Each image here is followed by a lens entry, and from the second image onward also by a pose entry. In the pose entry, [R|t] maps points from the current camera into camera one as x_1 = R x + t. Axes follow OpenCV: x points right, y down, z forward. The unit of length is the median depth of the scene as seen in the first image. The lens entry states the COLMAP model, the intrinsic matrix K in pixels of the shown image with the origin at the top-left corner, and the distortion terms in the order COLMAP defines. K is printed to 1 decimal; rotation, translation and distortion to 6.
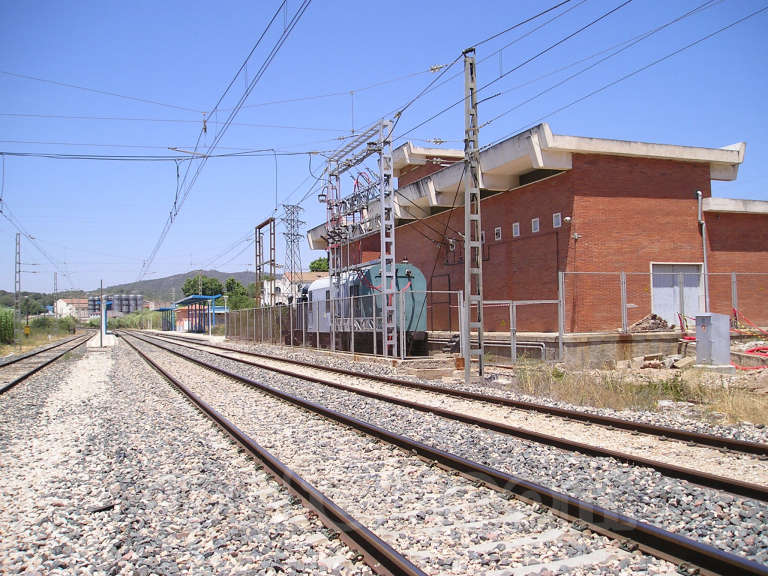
lens RADIAL K [[803.8, 0, 385.1], [0, 803.8, 289.7], [0, 0, 1]] dist [-0.124840, 0.000000]
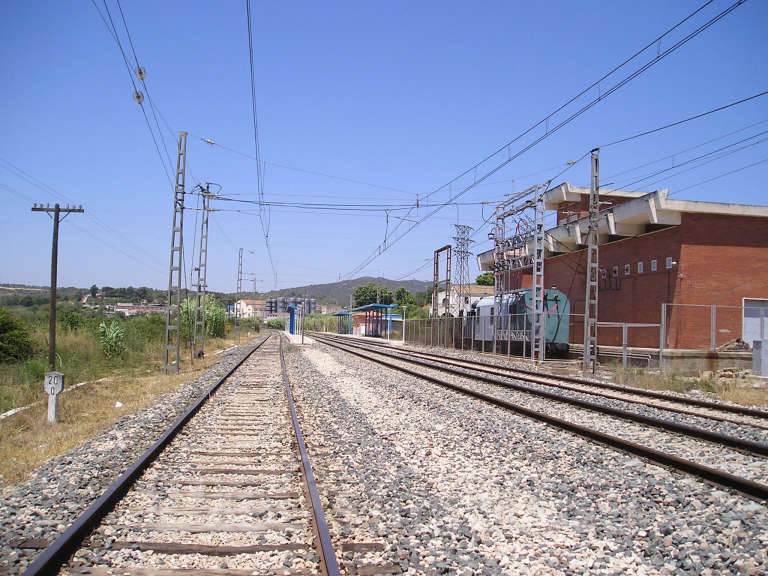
lens RADIAL K [[803.8, 0, 385.6], [0, 803.8, 285.7], [0, 0, 1]] dist [-0.124840, 0.000000]
pose [[0.978352, 0.040602, -0.202925, 0.009018], [-0.044224, 0.998932, -0.013346, -0.004271], [0.202166, 0.022031, 0.979103, -0.128006]]
